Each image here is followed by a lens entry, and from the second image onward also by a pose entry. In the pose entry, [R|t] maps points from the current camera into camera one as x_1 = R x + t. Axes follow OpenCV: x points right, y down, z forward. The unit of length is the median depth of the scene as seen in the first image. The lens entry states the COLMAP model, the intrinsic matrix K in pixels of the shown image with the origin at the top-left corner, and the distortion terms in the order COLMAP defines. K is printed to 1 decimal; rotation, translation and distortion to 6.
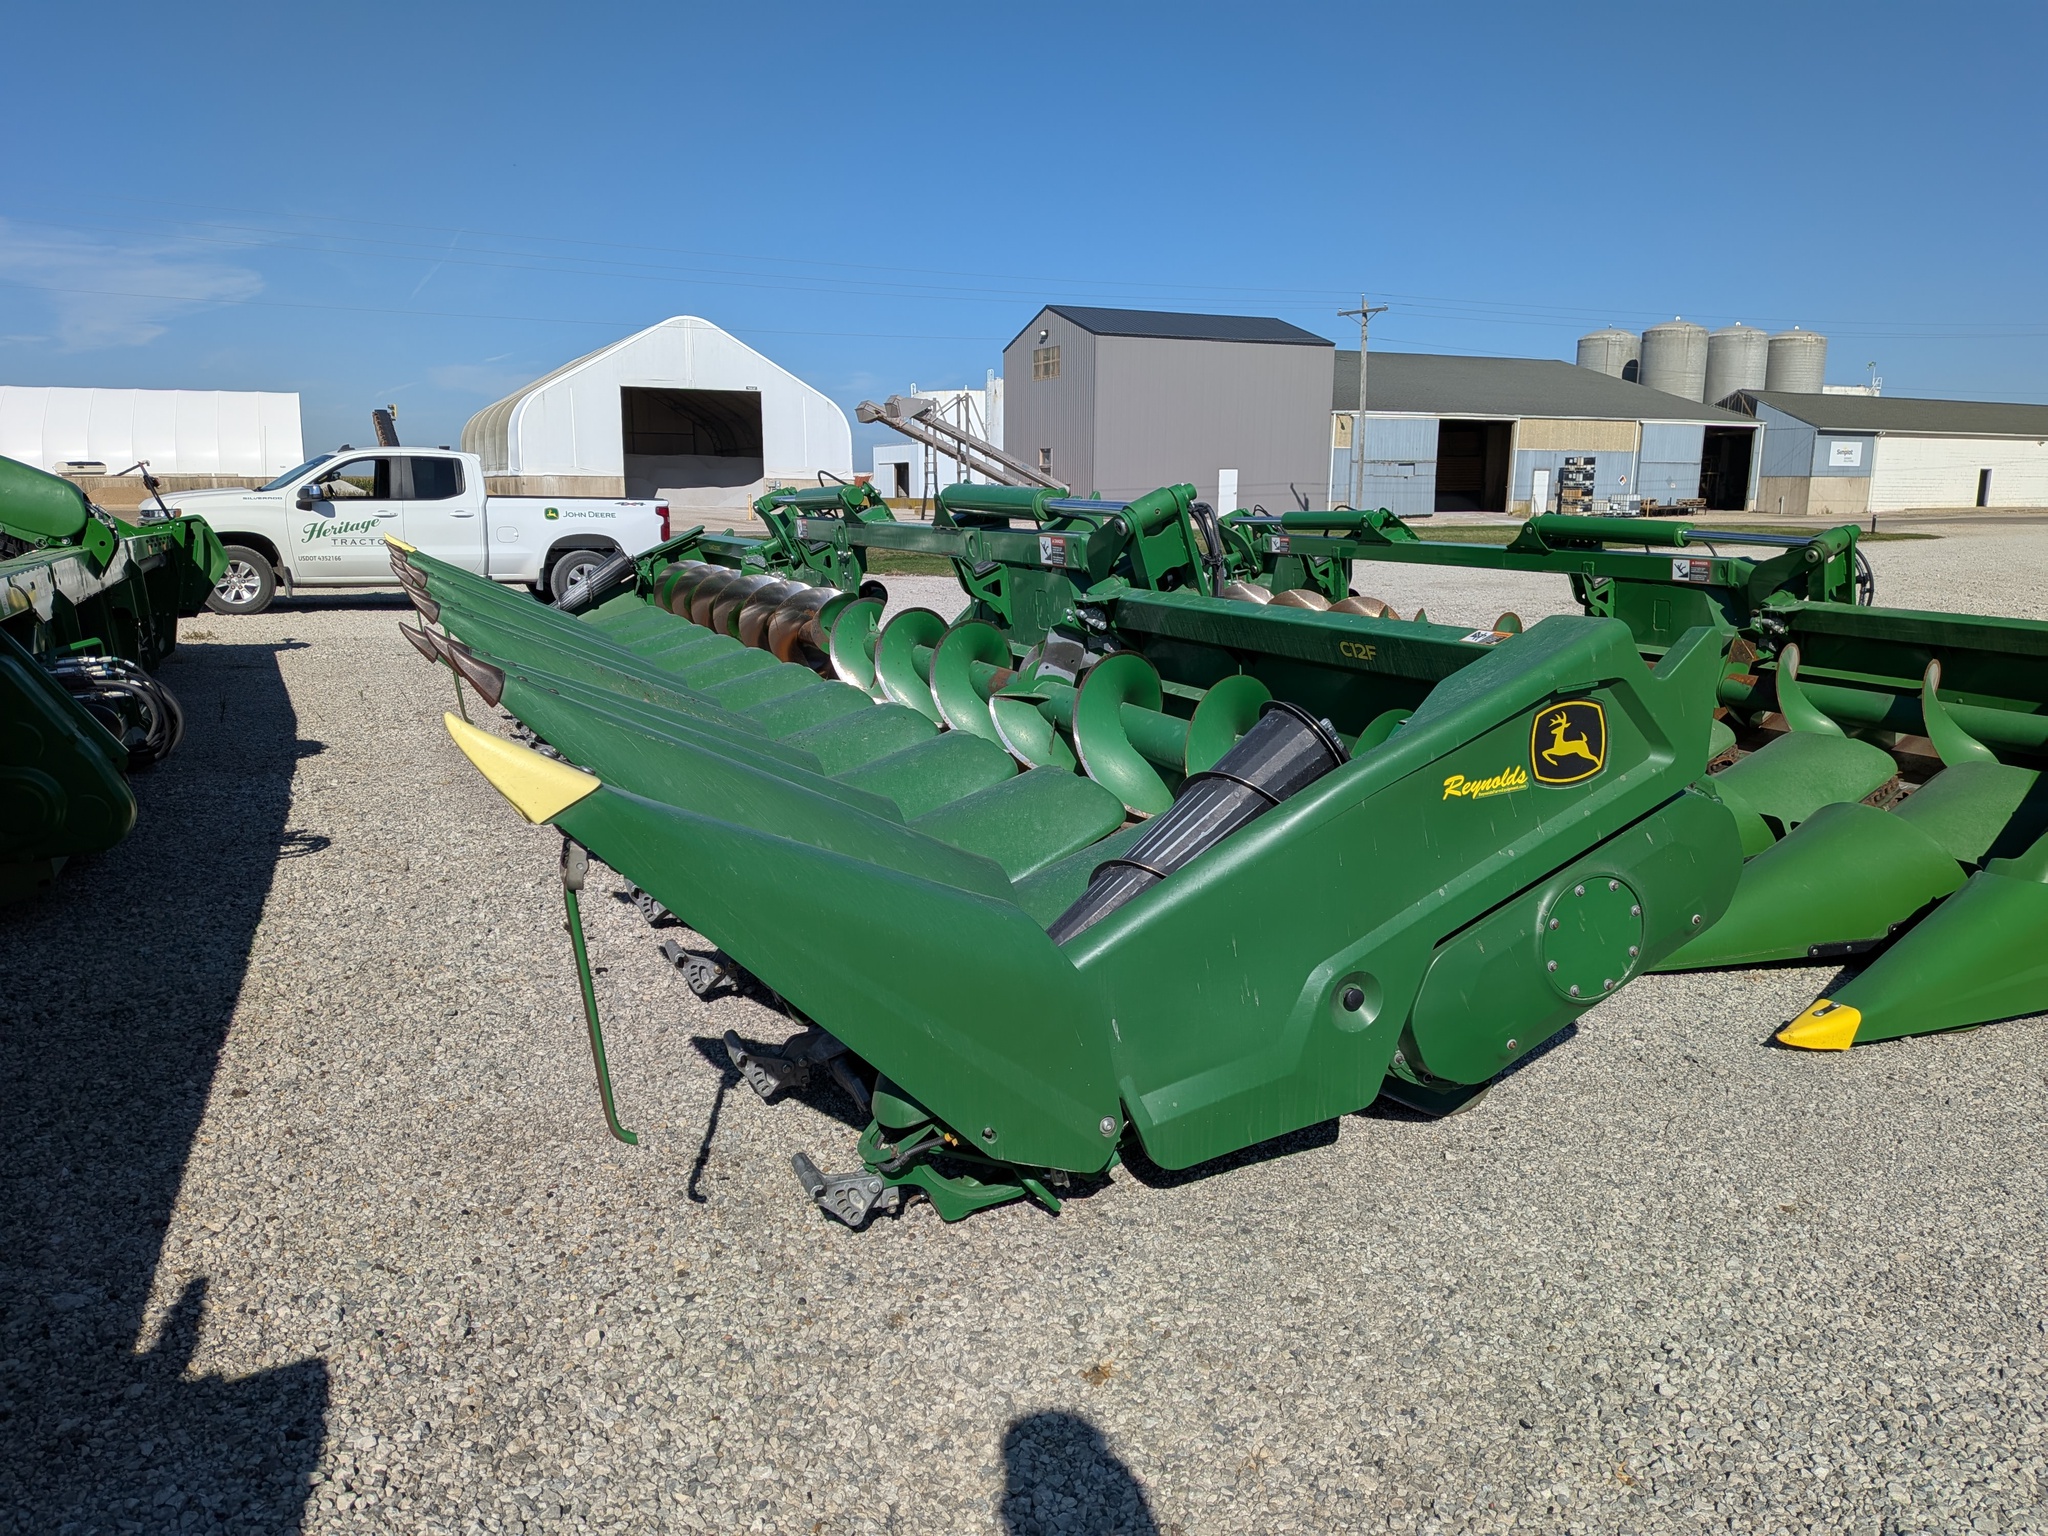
lens RADIAL K [[1470.5, 0, 993.0], [0, 1470.5, 852.1], [0, 0, 1]] dist [0.032180, -0.060358]
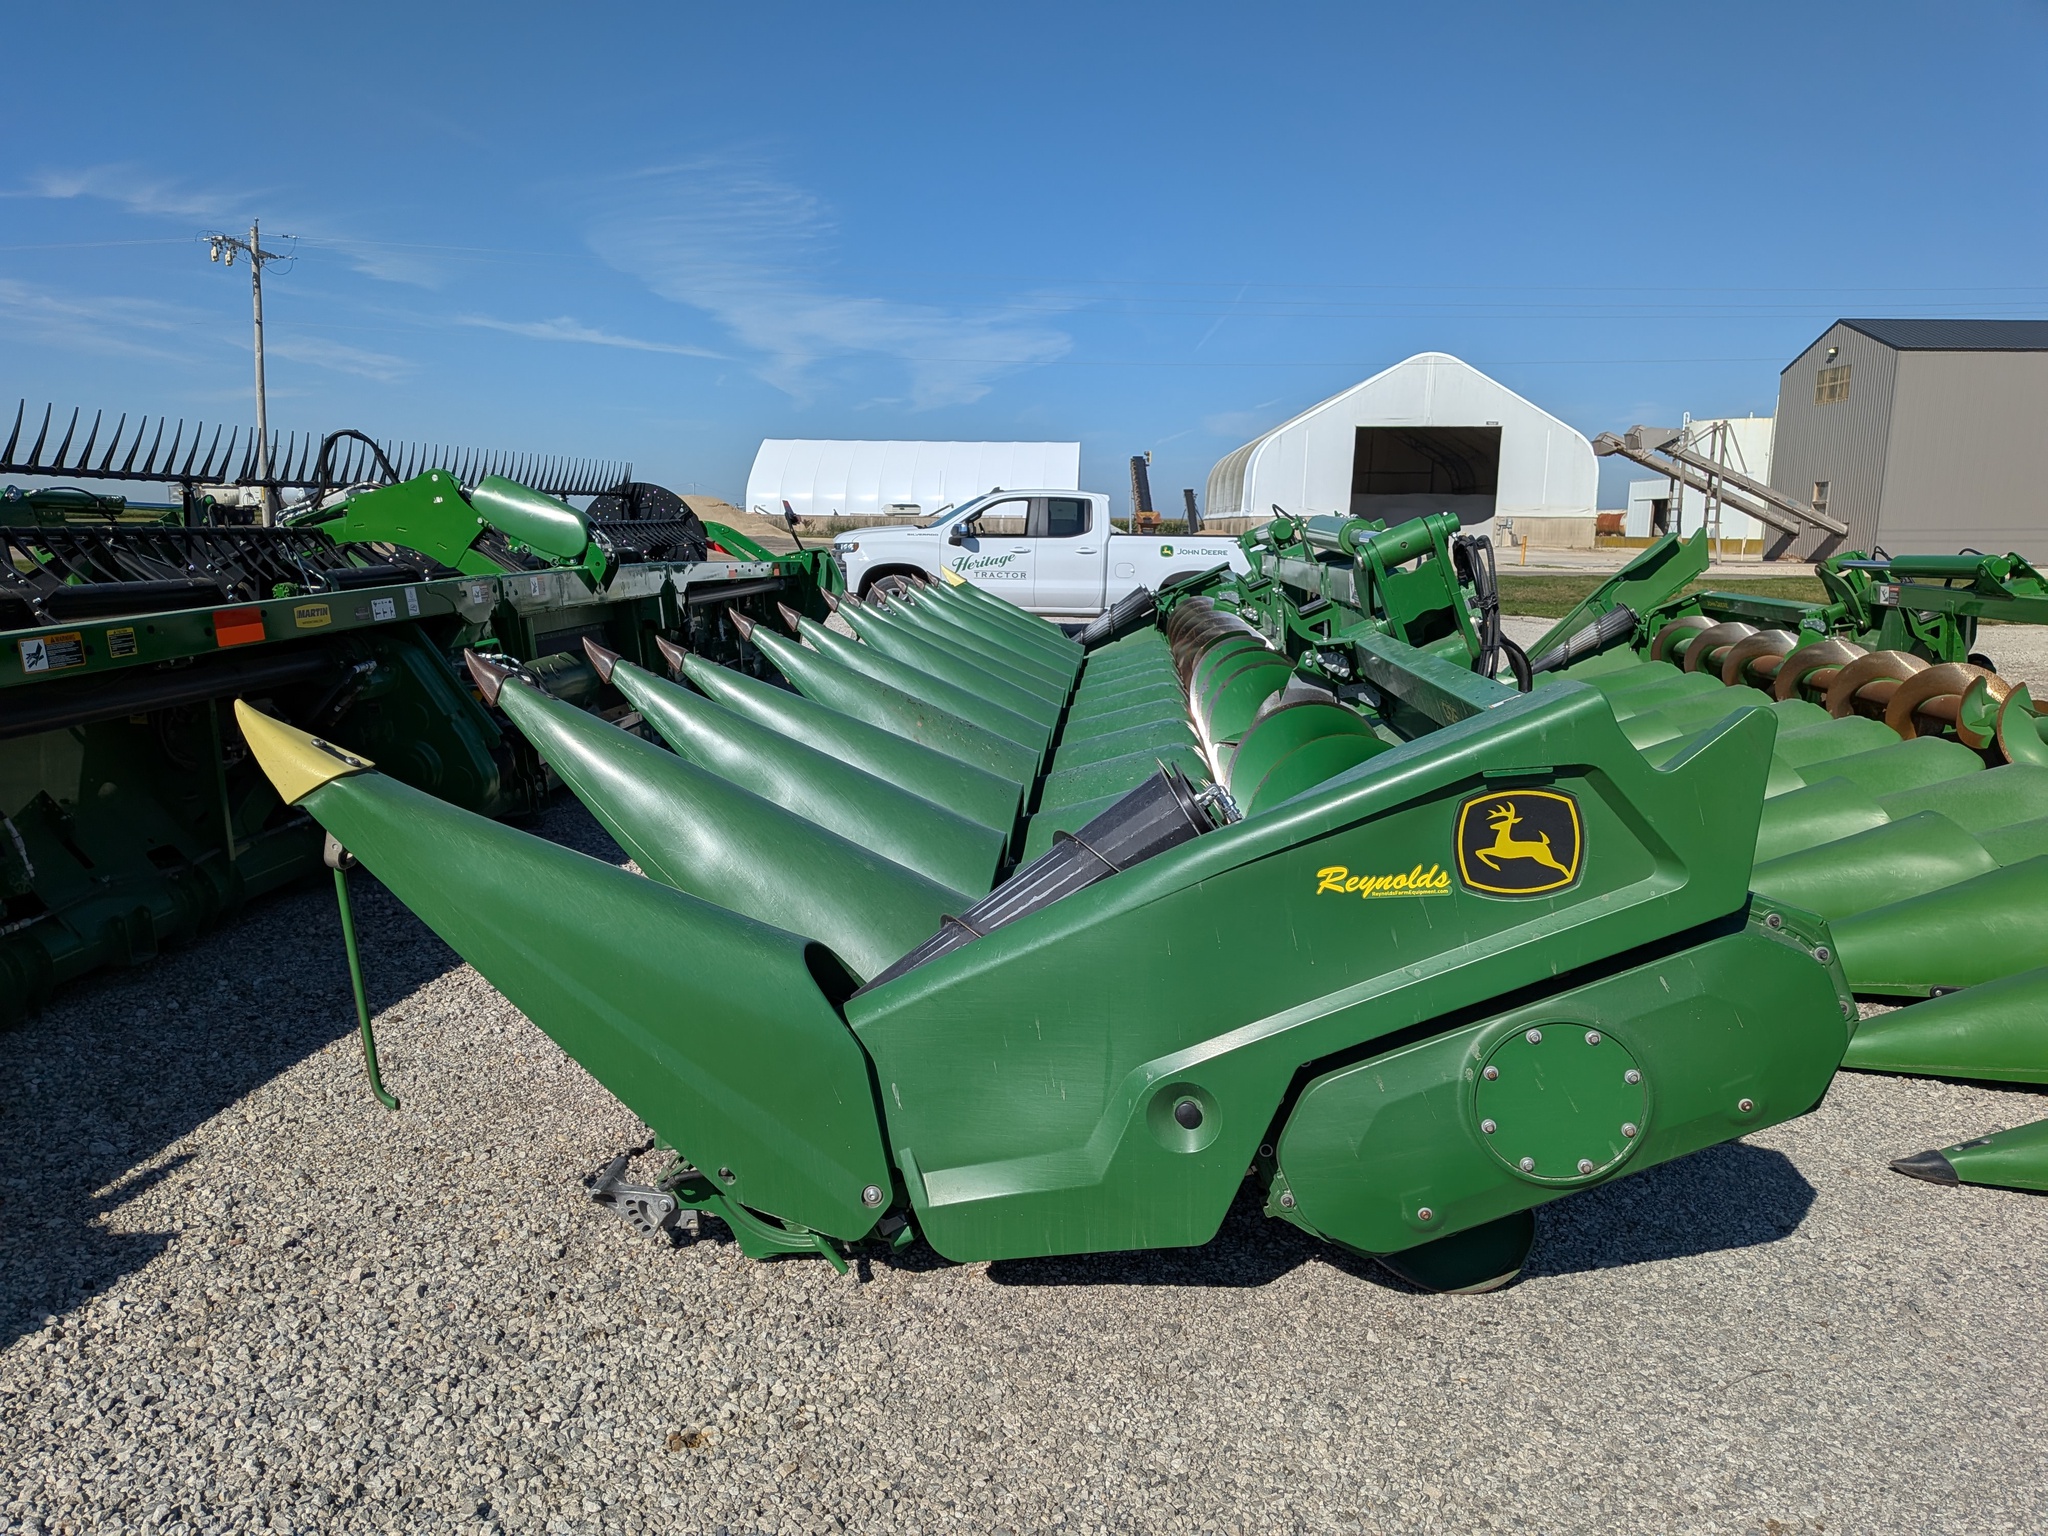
lens RADIAL K [[1470.5, 0, 921.6], [0, 1470.5, 843.8], [0, 0, 1]] dist [0.032180, -0.060358]
pose [[0.871455, 0.105452, -0.479006, 0.126174], [-0.119914, 0.992784, 0.000399, -0.009386], [0.475591, 0.057092, 0.877812, 0.043711]]
